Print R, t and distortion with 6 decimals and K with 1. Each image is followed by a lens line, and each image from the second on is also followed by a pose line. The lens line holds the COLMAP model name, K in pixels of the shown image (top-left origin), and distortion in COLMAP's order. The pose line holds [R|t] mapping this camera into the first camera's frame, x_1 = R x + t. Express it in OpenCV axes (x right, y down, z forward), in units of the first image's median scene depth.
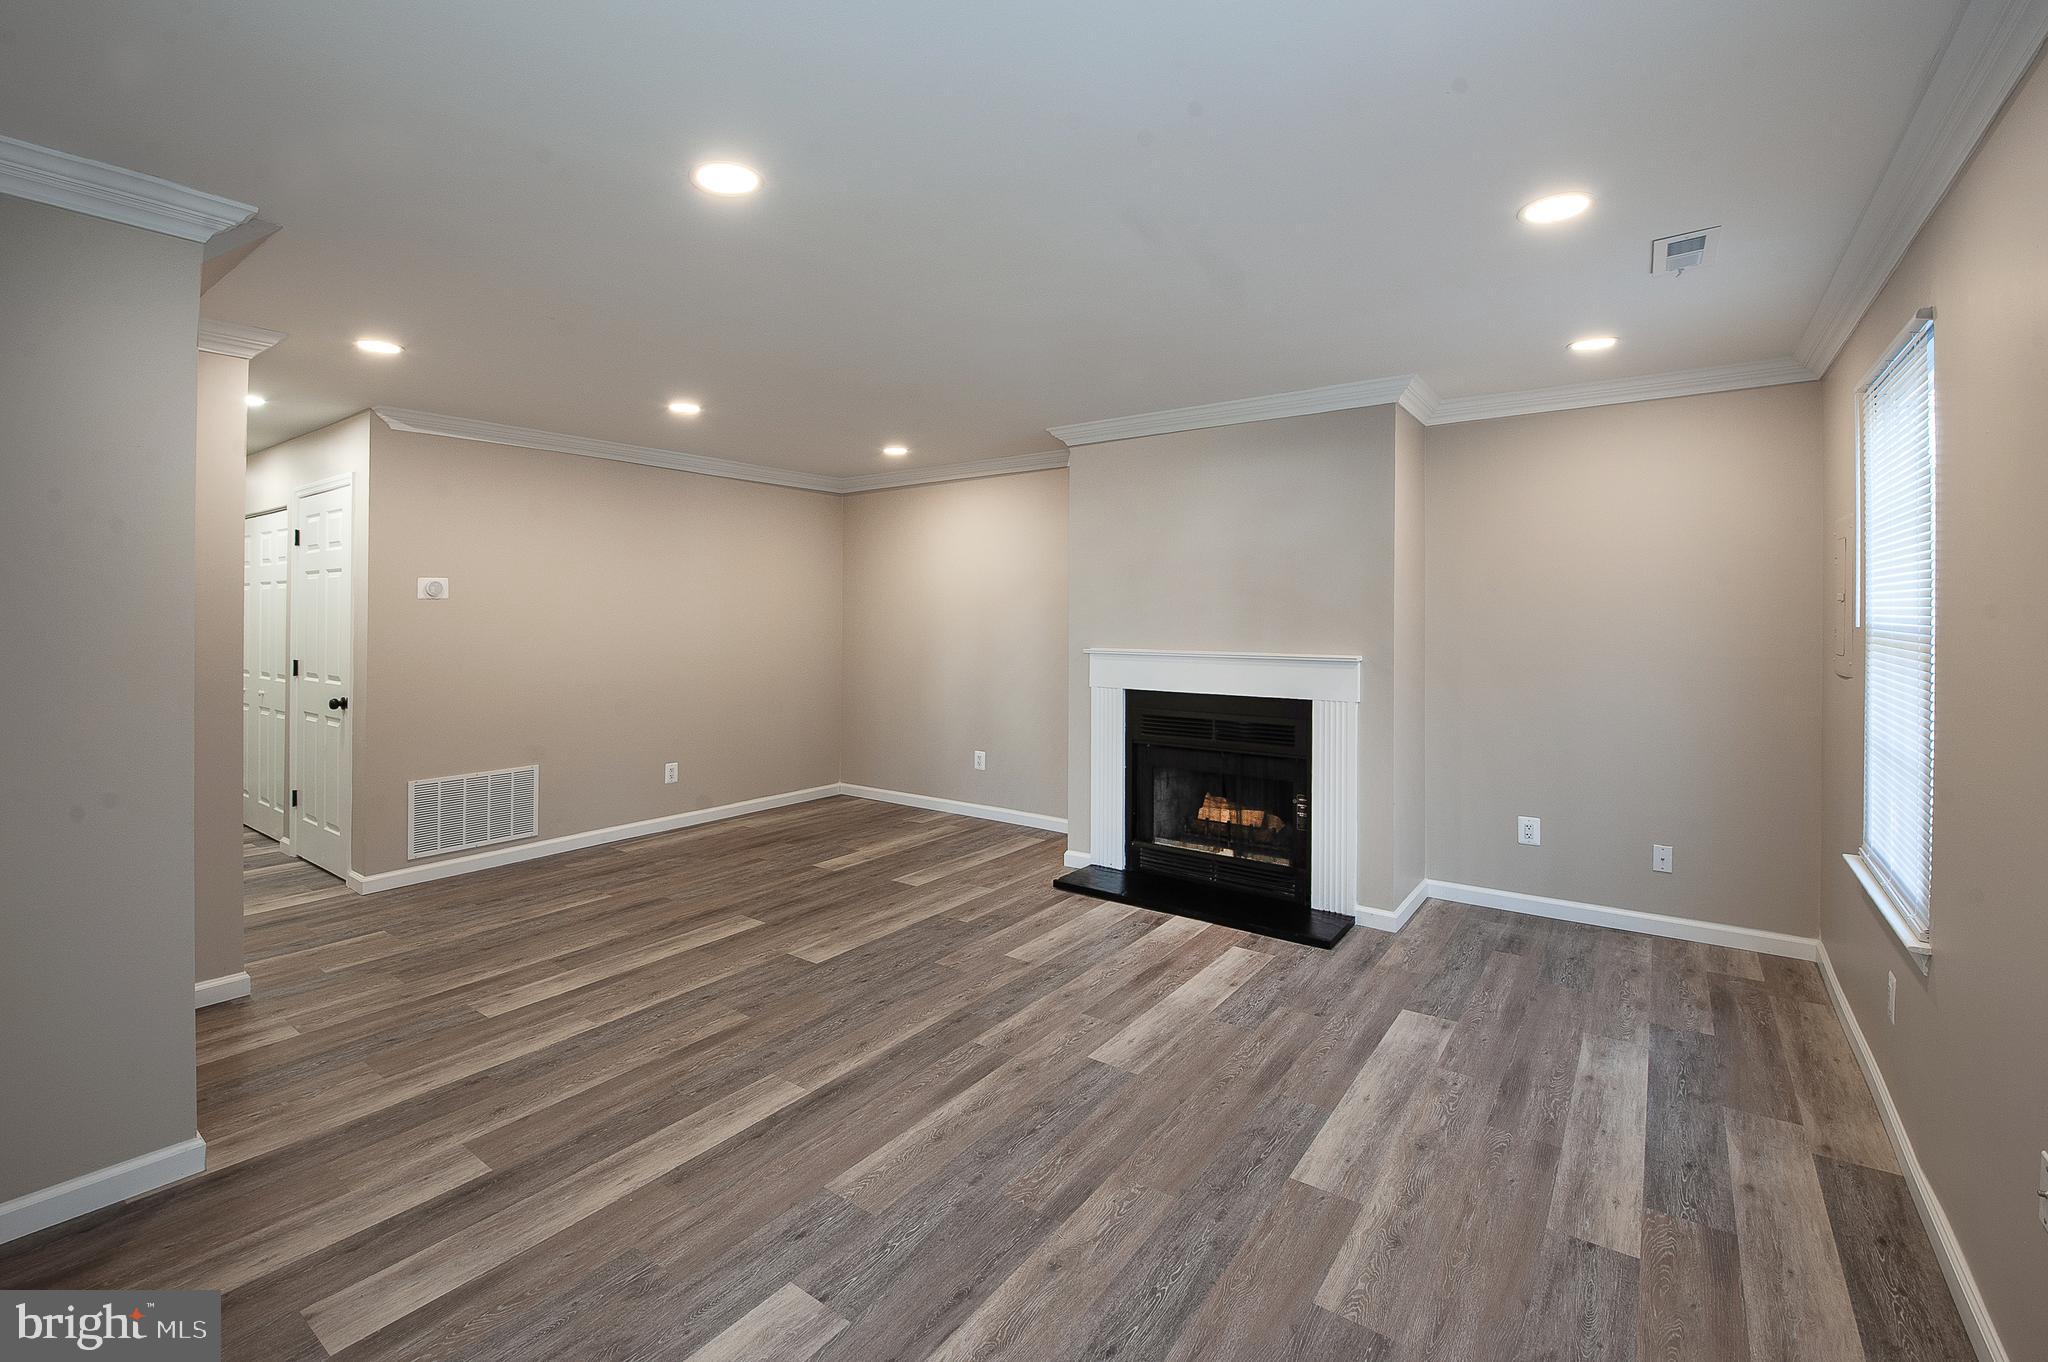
lens RADIAL K [[832.5, 0, 1022.9], [0, 832.5, 617.7], [0, 0, 1]] dist [-0.006338, -0.002007]
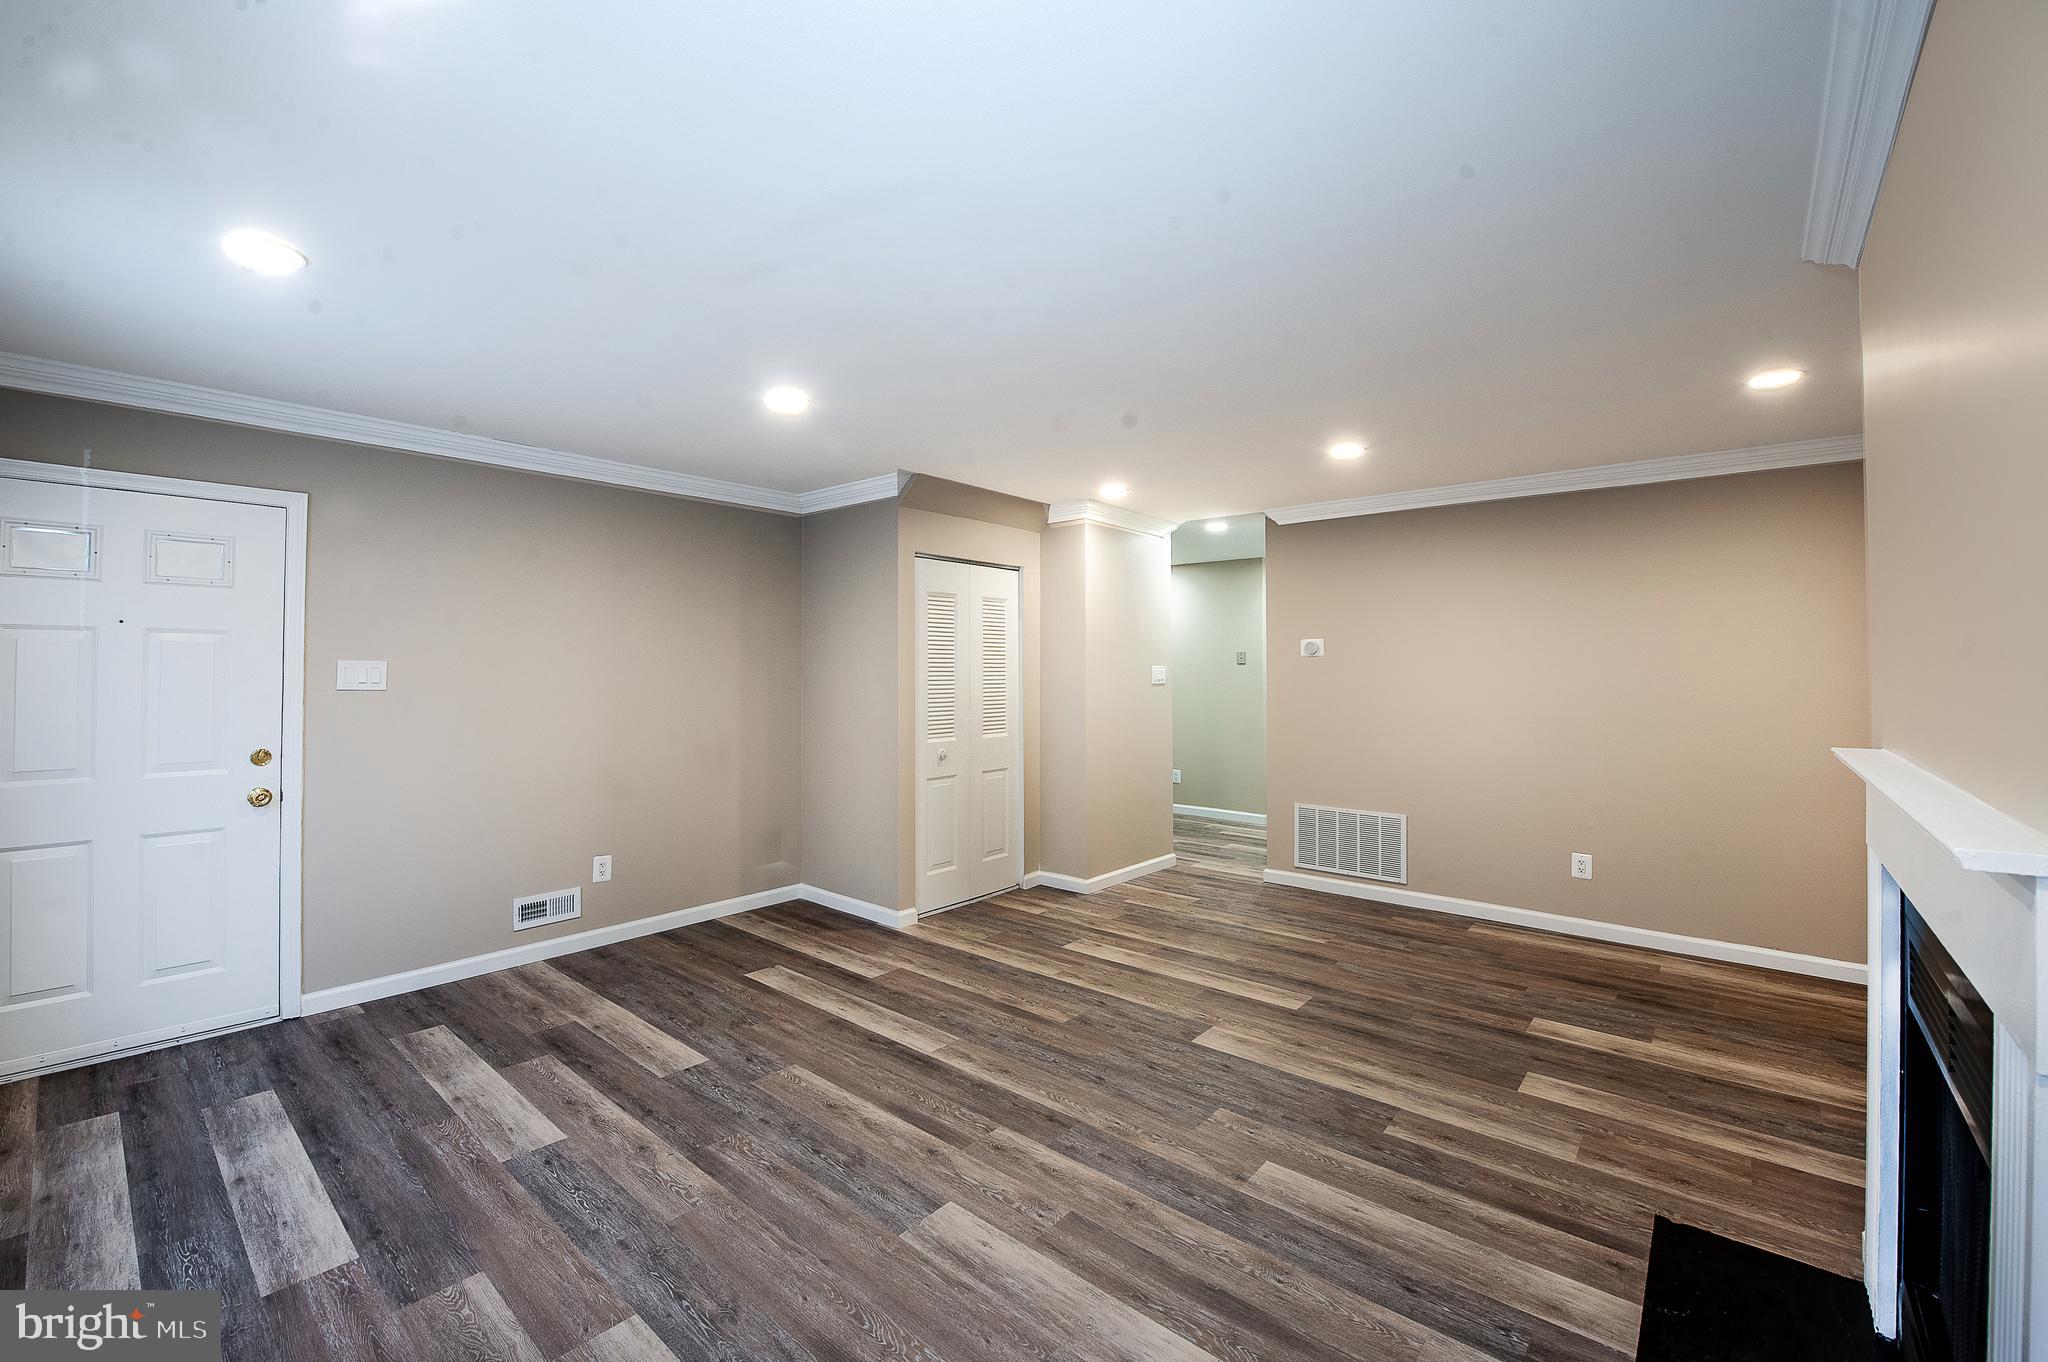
lens RADIAL K [[832.5, 0, 1025.7], [0, 832.5, 671.8], [0, 0, 1]] dist [-0.006338, -0.002007]
pose [[-0.047740, -0.002486, -0.998857, 0.814078], [-0.002122, 0.999995, -0.002387, 0.005857], [0.998858, 0.002006, -0.047745, 1.010895]]
